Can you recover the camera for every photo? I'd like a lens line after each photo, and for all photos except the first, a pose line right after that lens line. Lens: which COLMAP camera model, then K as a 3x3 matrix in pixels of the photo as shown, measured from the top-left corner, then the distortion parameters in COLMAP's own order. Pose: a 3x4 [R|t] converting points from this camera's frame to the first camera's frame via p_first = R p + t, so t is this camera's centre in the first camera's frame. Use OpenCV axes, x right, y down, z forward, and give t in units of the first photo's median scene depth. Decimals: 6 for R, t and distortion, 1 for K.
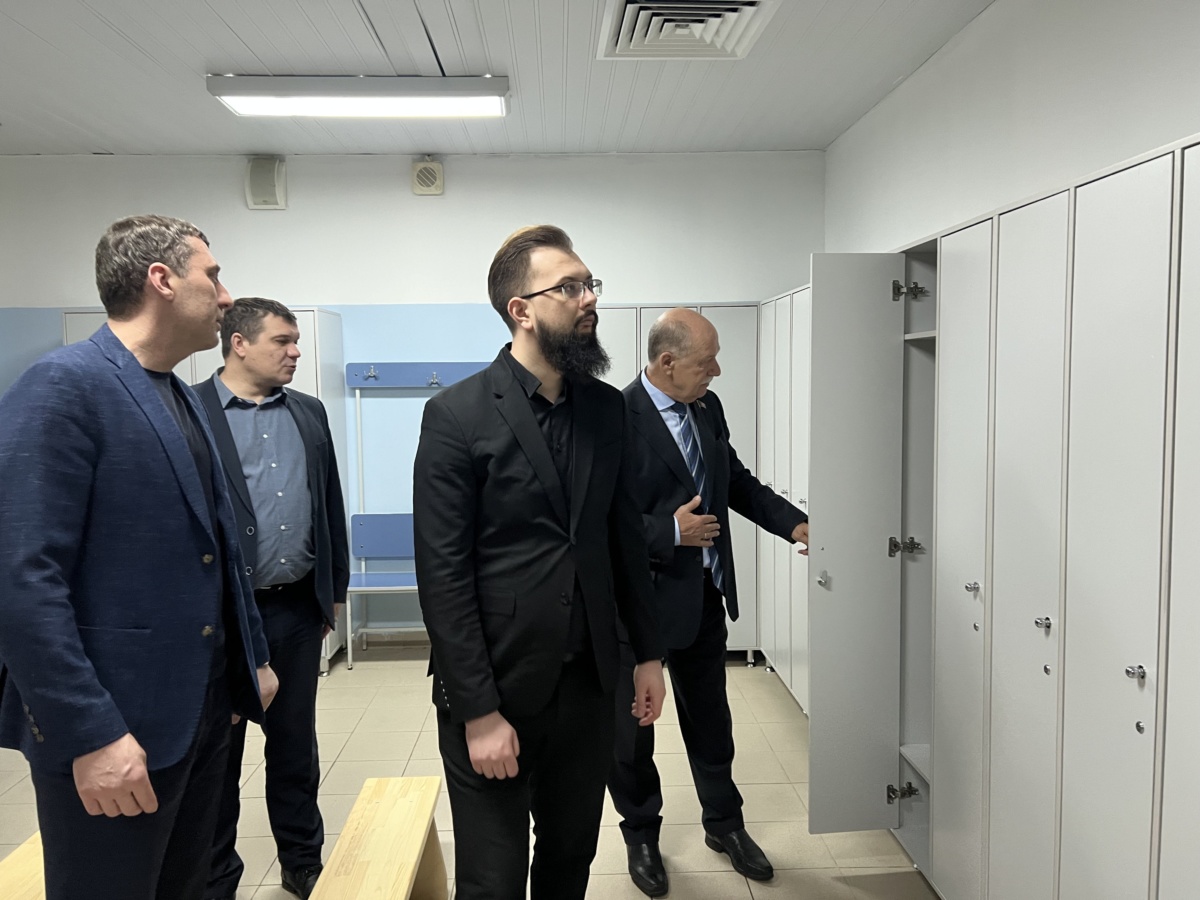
lens RADIAL K [[913.1, 0, 594.7], [0, 913.1, 448.3], [0, 0, 1]] dist [0.077799, -0.092357]
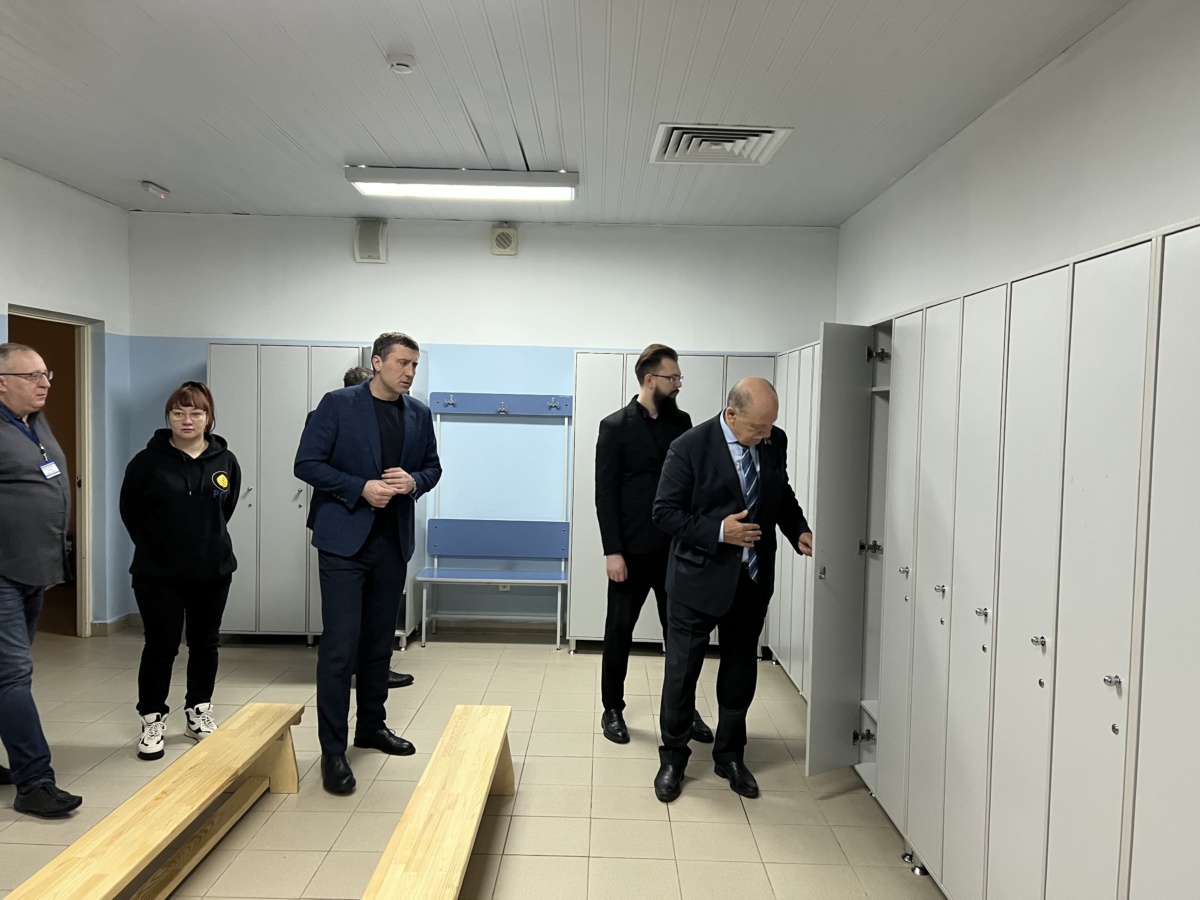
lens RADIAL K [[913.1, 0, 594.7], [0, 913.1, 448.3], [0, 0, 1]] dist [0.077799, -0.092357]
pose [[0.998431, 0.038685, -0.040484, -0.004823], [-0.040147, 0.998547, -0.035936, 0.016805], [0.039035, 0.037505, 0.998534, -0.203038]]
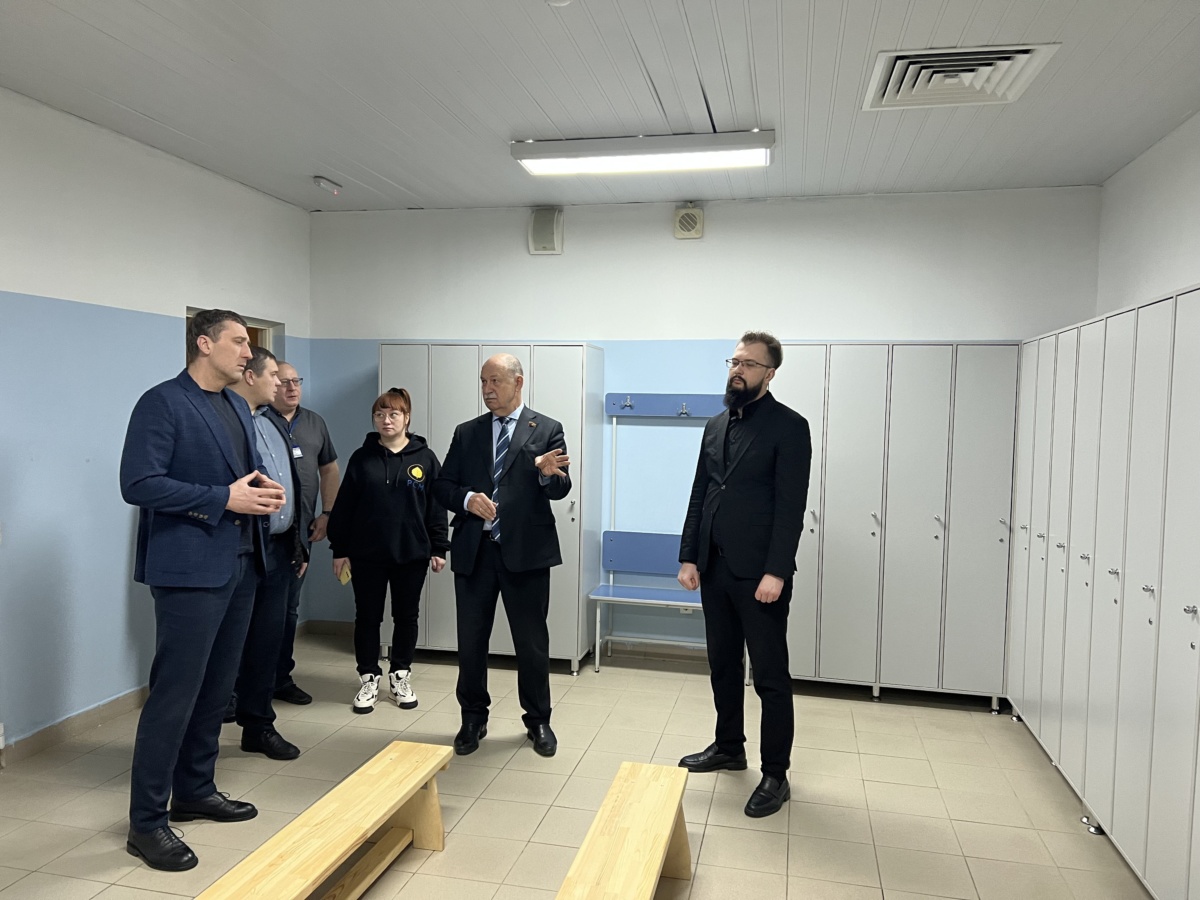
lens RADIAL K [[909.8, 0, 595.9], [0, 909.8, 459.8], [0, 0, 1]] dist [0.095002, -0.133252]
pose [[0.968402, 0.045654, -0.245181, -0.012622], [-0.051346, 0.998538, -0.016870, 0.007051], [0.244053, 0.028927, 0.969330, -0.062919]]
